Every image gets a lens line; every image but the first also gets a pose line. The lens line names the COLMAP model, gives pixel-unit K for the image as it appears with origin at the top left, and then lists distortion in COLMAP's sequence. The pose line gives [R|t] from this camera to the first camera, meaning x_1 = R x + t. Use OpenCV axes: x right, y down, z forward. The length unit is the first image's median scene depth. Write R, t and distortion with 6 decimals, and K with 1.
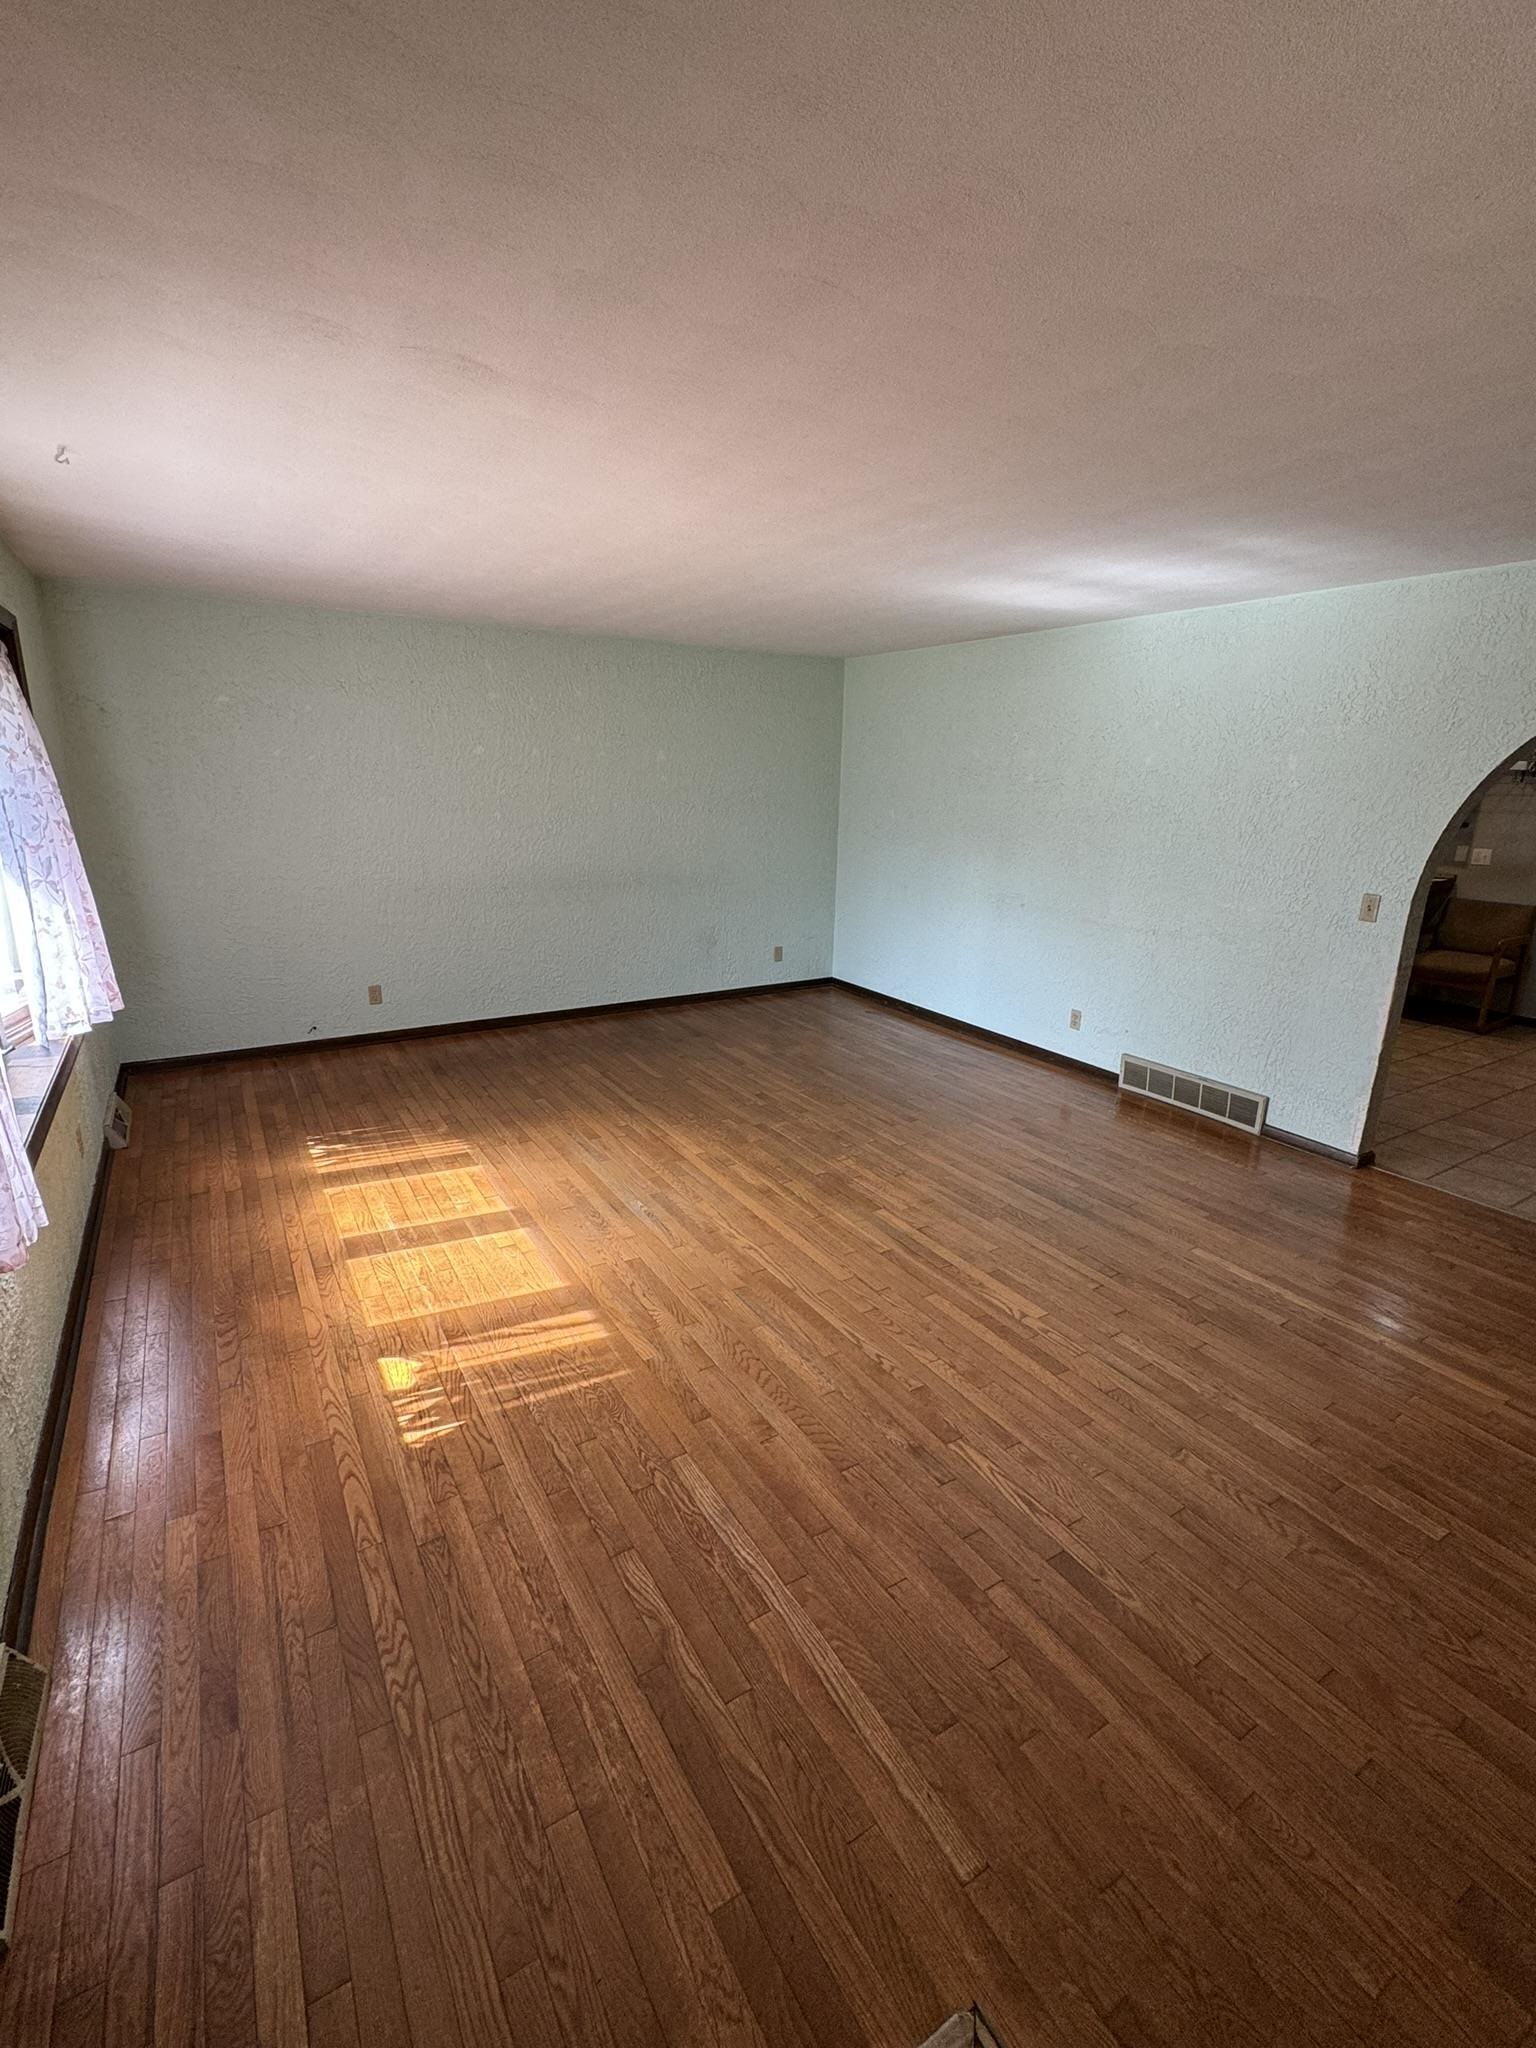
lens RADIAL K [[907.5, 0, 765.7], [0, 907.5, 1020.4], [0, 0, 1]] dist [-0.000218, -0.000541]
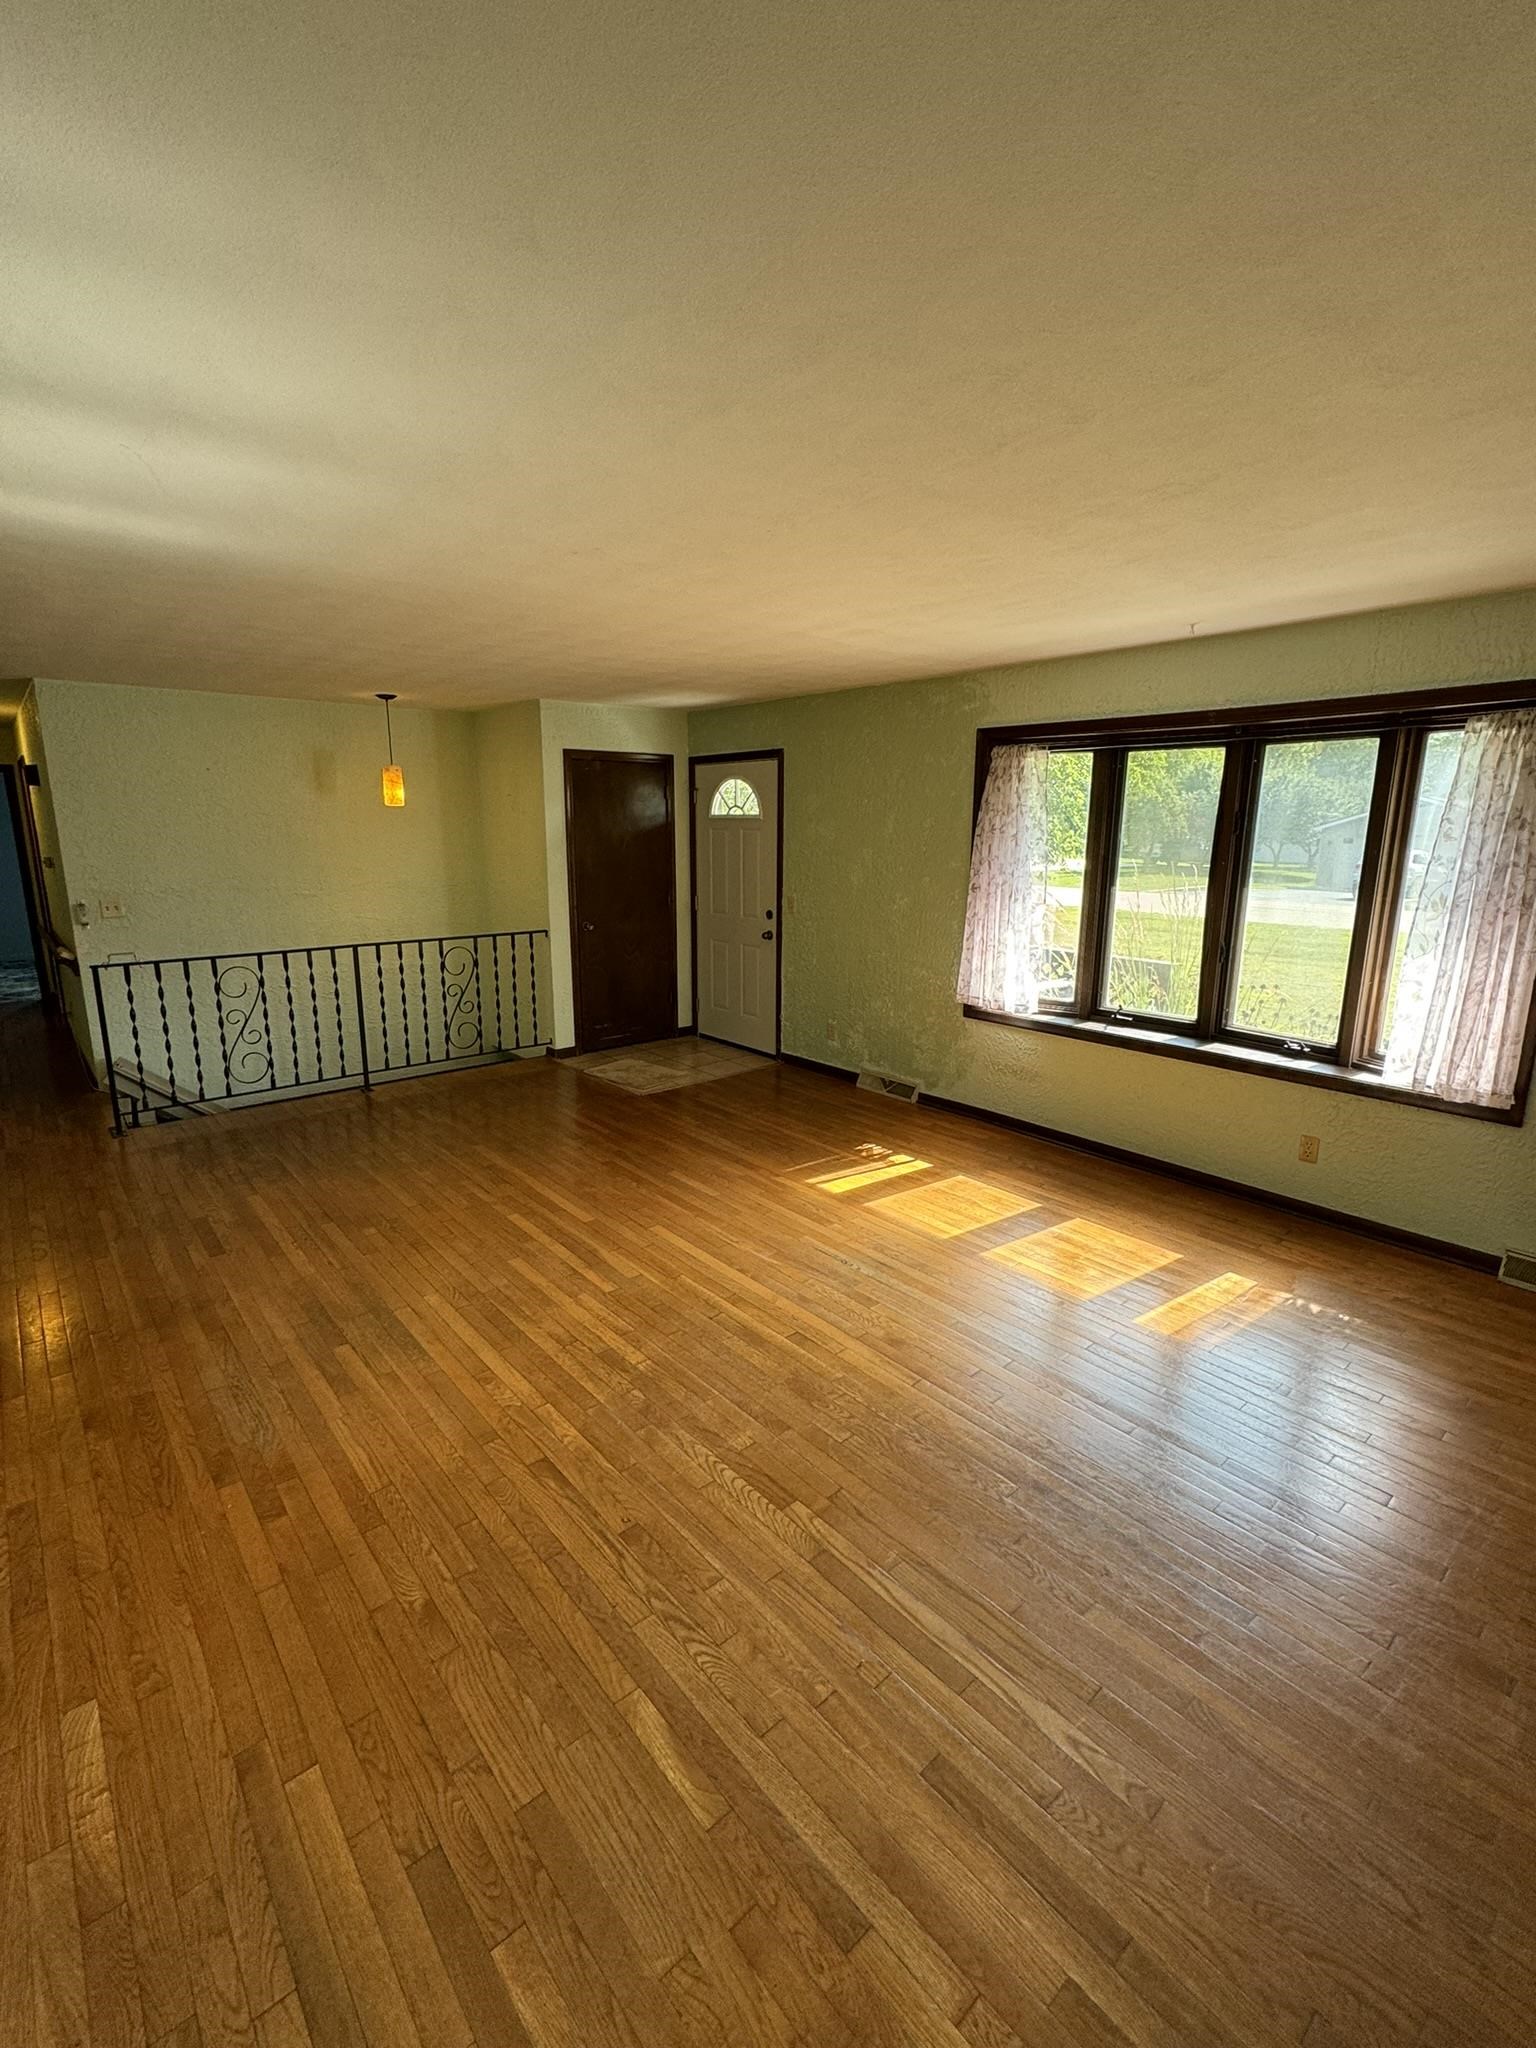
lens RADIAL K [[907.5, 0, 765.7], [0, 907.5, 1020.4], [0, 0, 1]] dist [-0.000218, -0.000541]
pose [[-0.987795, 0.010077, -0.155435, 0.101451], [-0.062510, 0.888372, 0.454848, -0.427608], [0.142668, 0.459013, -0.876900, 1.568816]]
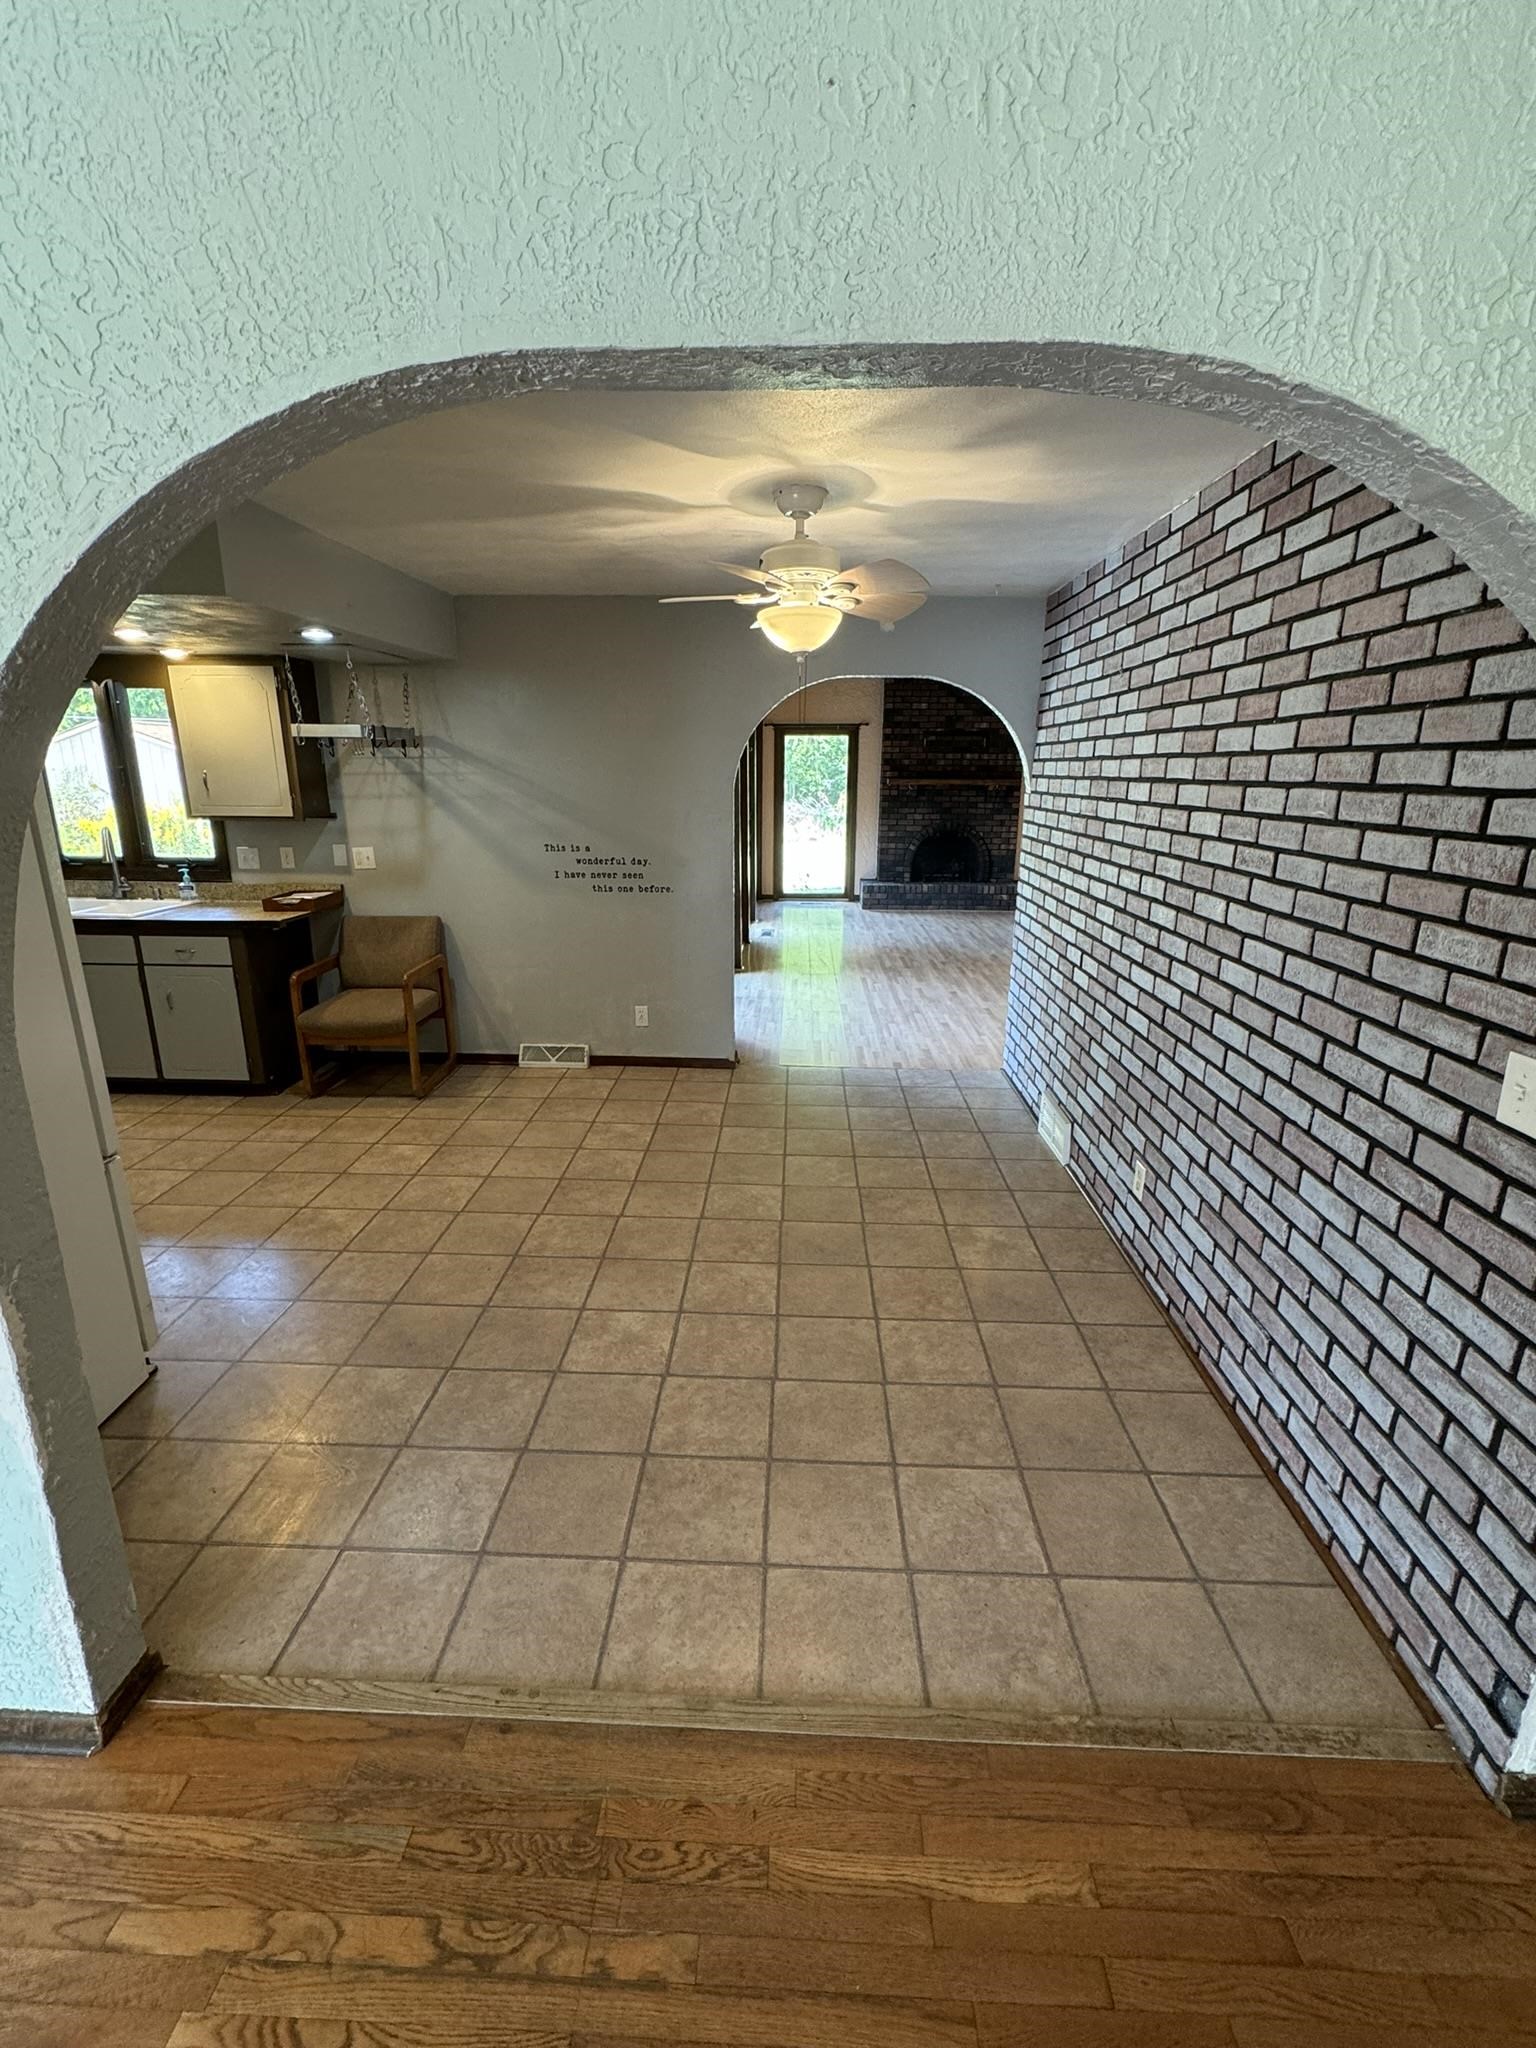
lens RADIAL K [[907.5, 0, 765.7], [0, 907.5, 1020.4], [0, 0, 1]] dist [-0.000218, -0.000541]
pose [[0.554892, -0.233976, 0.798342, 0.592658], [0.219903, 0.966755, 0.130489, -0.129302], [-0.802333, 0.103150, 0.587896, 0.530906]]
